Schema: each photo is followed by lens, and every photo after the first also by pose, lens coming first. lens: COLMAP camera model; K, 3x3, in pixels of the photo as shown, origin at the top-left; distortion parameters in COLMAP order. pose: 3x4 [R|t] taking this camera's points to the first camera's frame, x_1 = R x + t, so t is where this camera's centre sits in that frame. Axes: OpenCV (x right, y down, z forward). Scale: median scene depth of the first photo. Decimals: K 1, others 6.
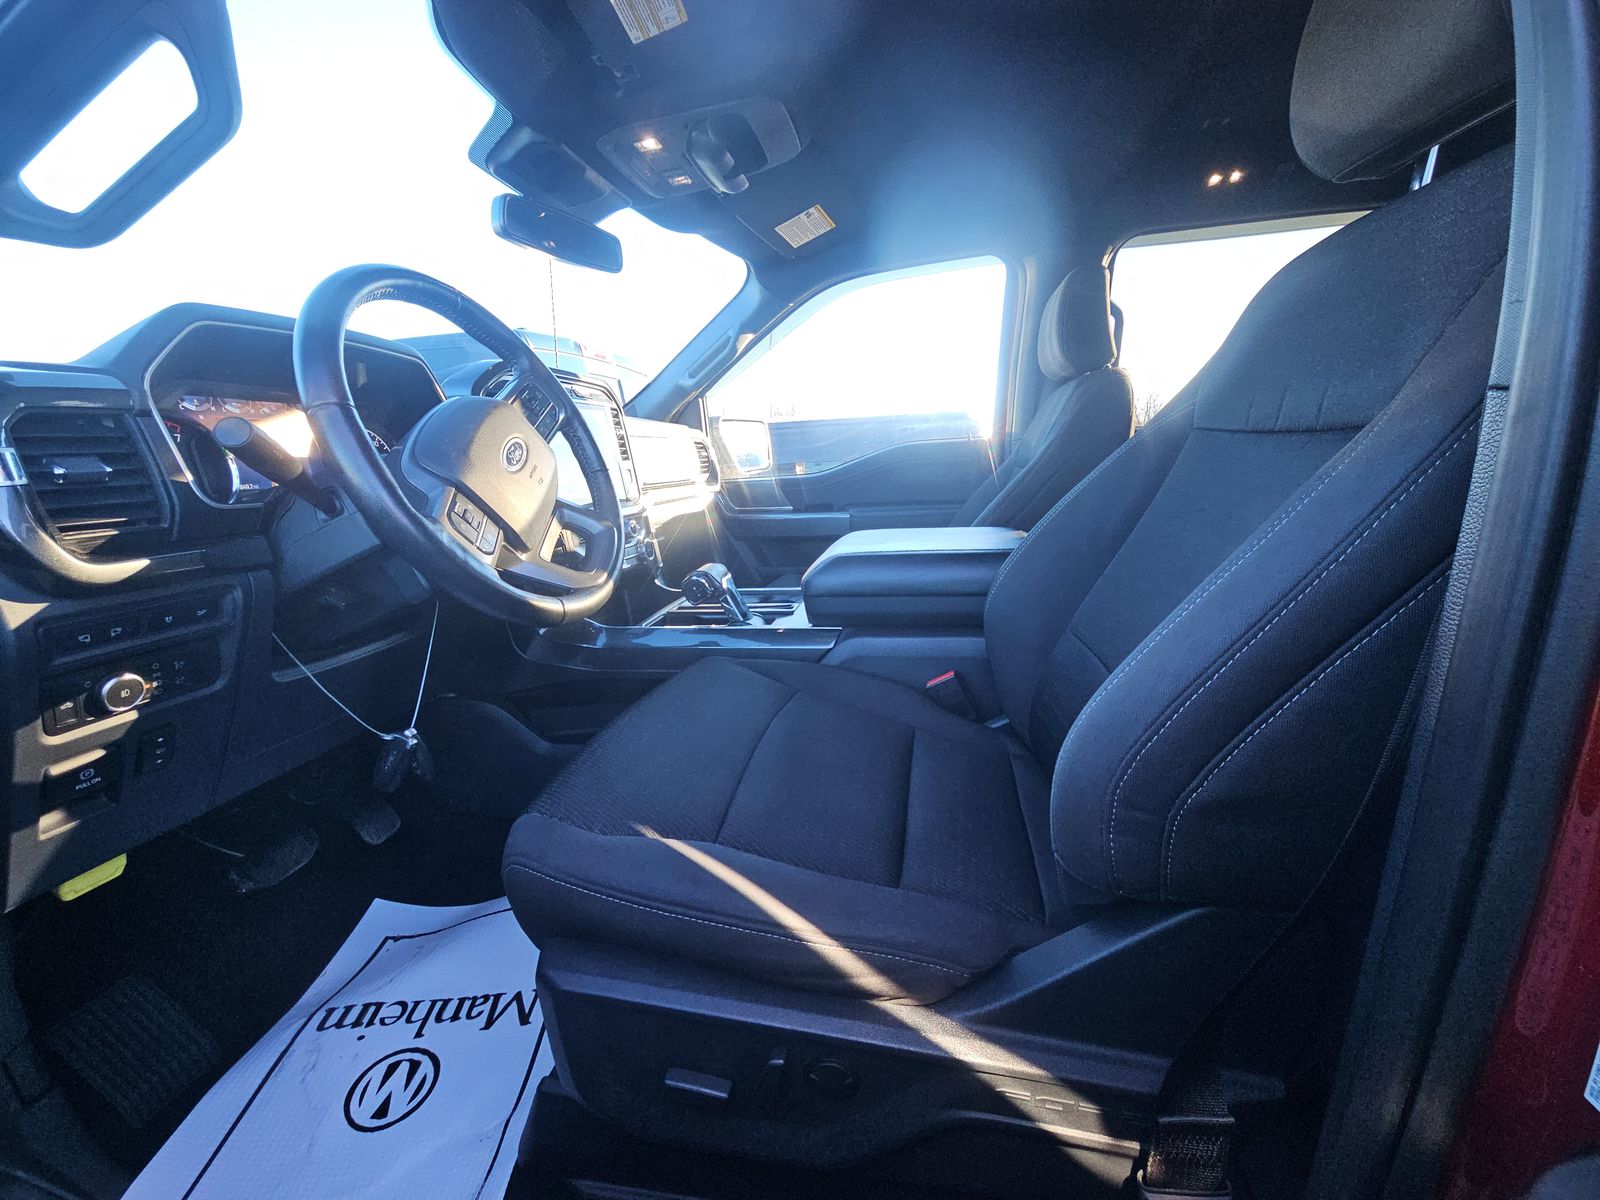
lens RADIAL K [[644.9, 0, 797.3], [0, 644.9, 604.0], [0, 0, 1]] dist [0.010783, -0.007210]
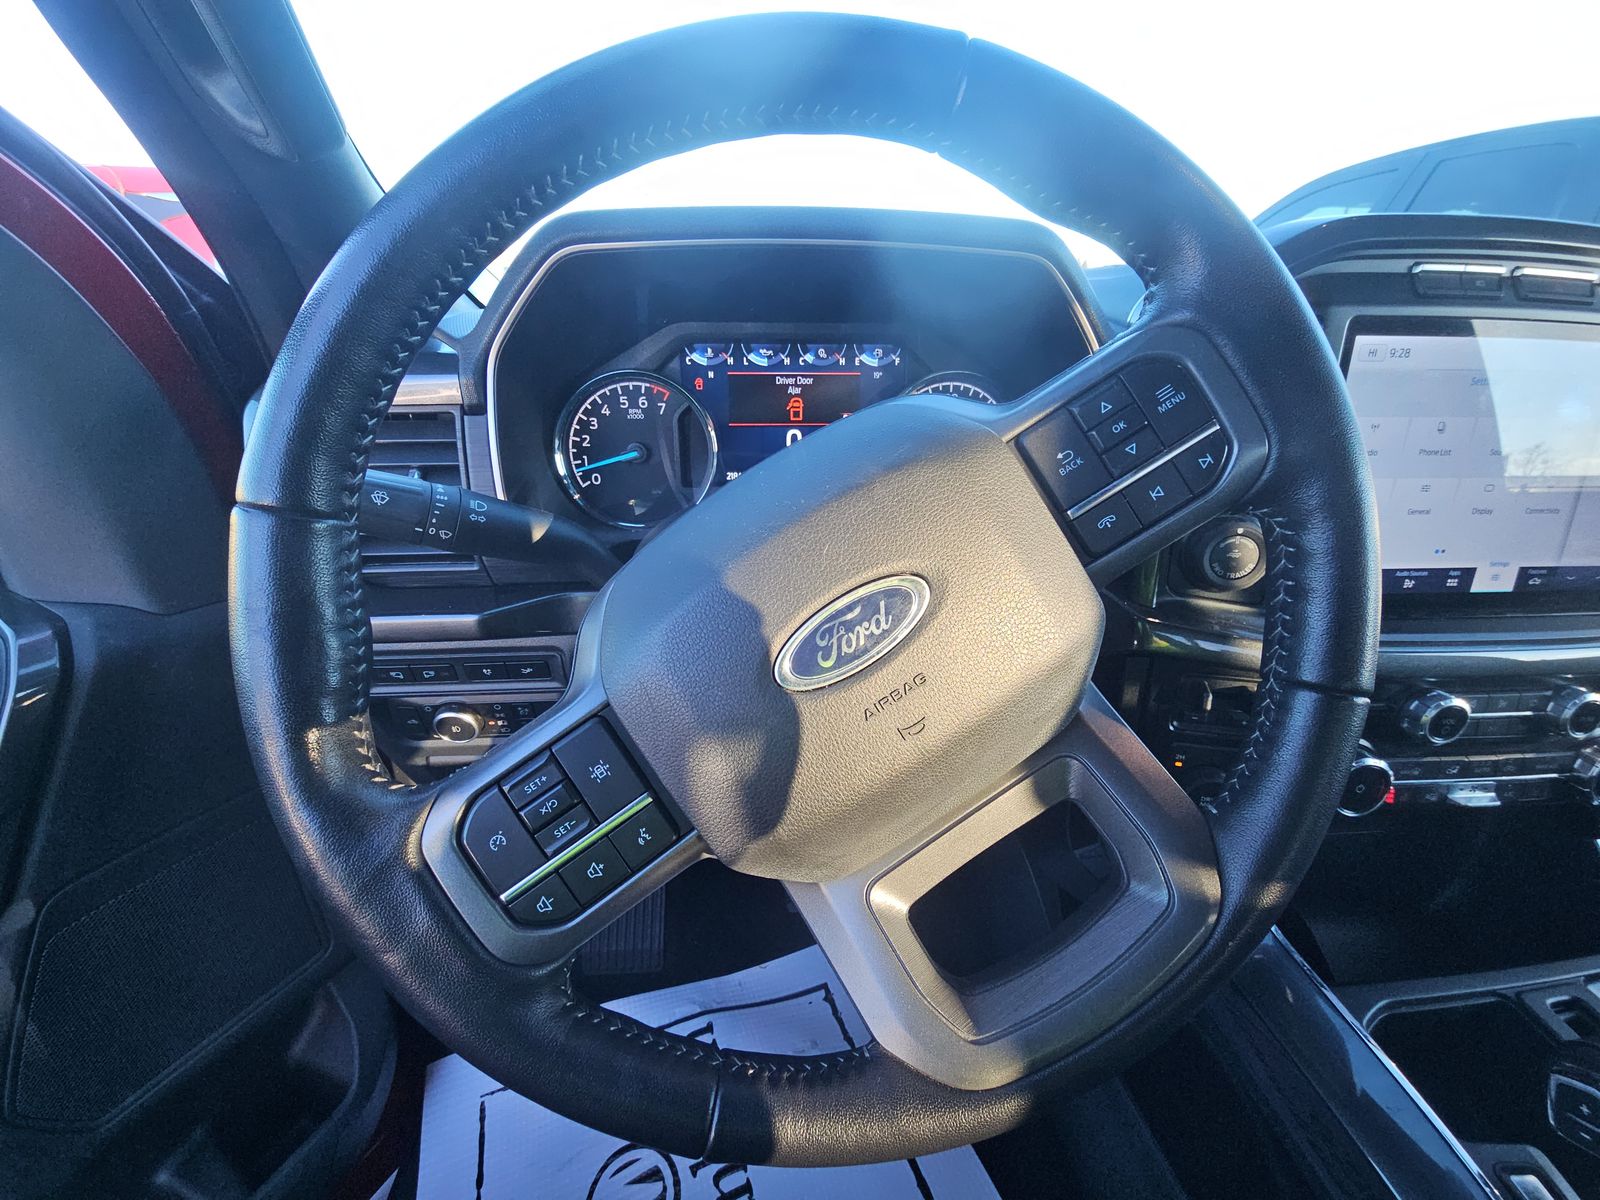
lens RADIAL K [[649.3, 0, 800.0], [0, 649.3, 600.0], [0, 0, 1]] dist [-0.001189, -0.000110]
pose [[0.269928, 0.437973, -0.857507, -0.122432], [-0.232709, 0.893837, 0.383277, -0.243517], [0.934337, 0.096093, 0.343192, 0.585863]]
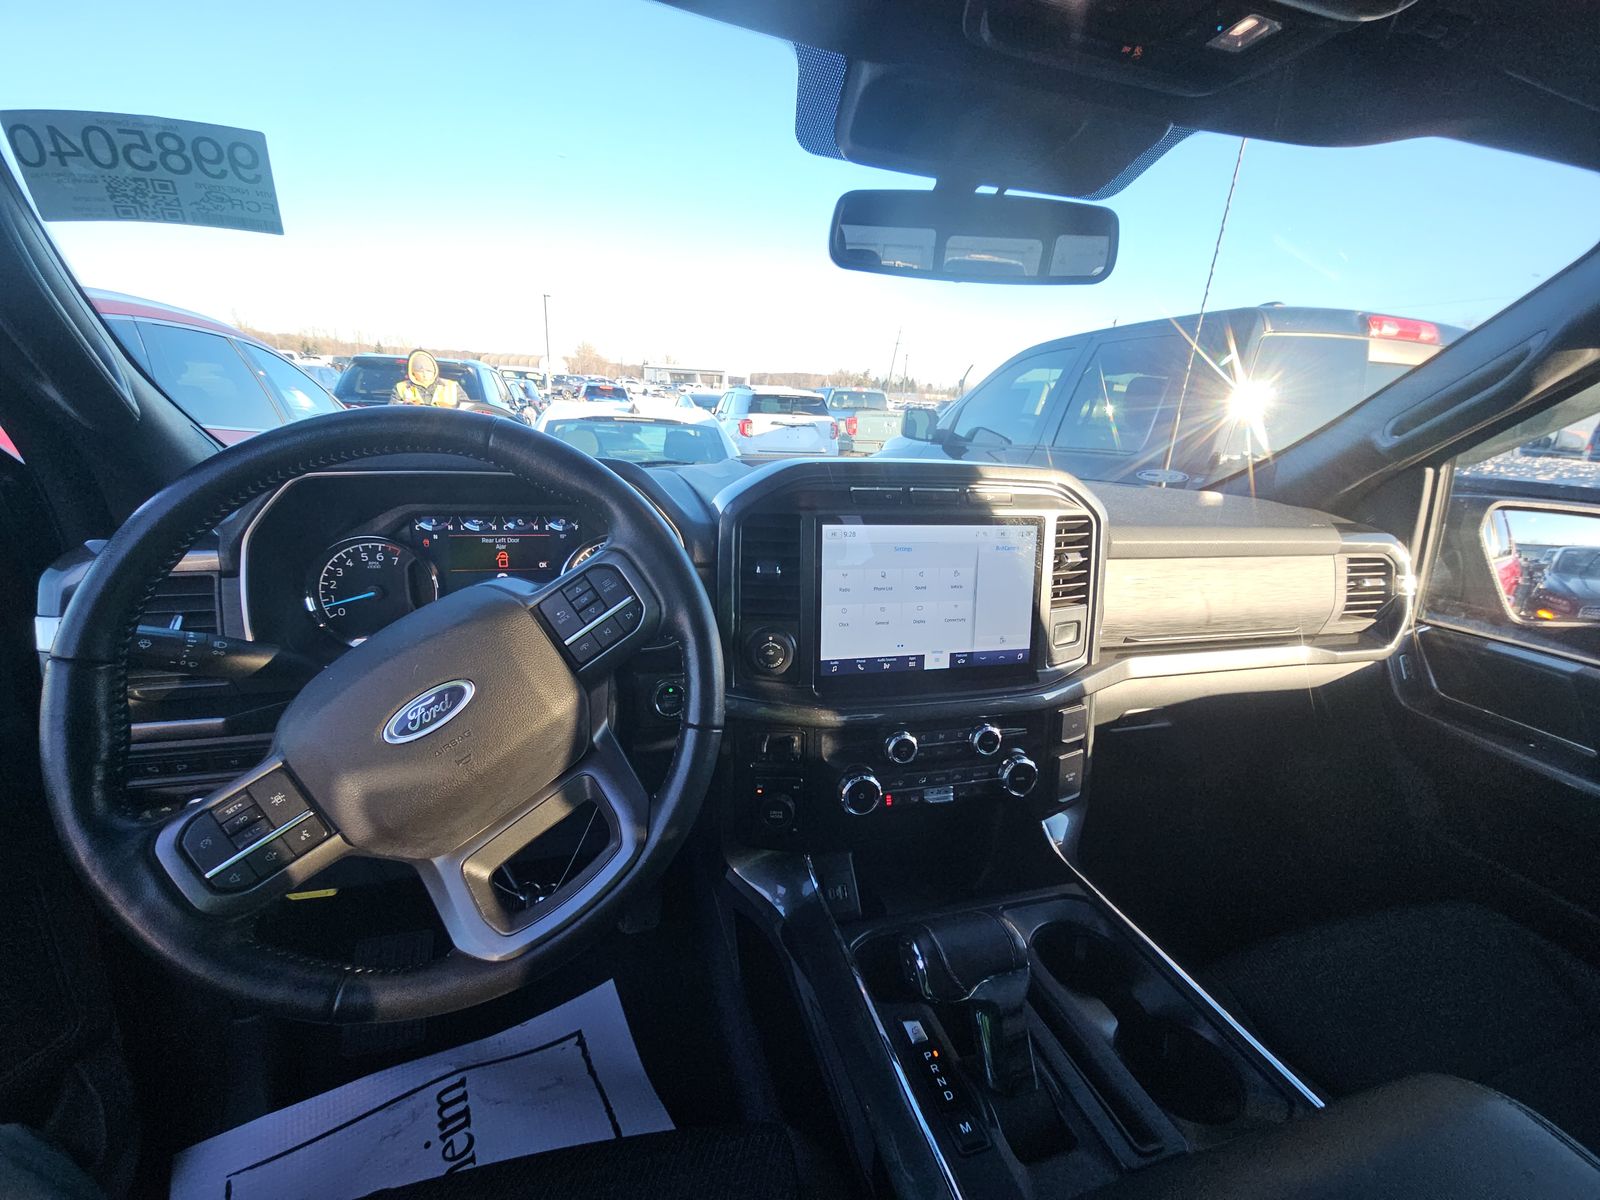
lens RADIAL K [[644.9, 0, 797.3], [0, 644.9, 604.0], [0, 0, 1]] dist [0.010783, -0.007210]
pose [[0.457700, 0.311476, -0.832763, 0.127137], [-0.260297, 0.942533, 0.209469, -0.364863], [0.850151, 0.120892, 0.512473, 0.655783]]
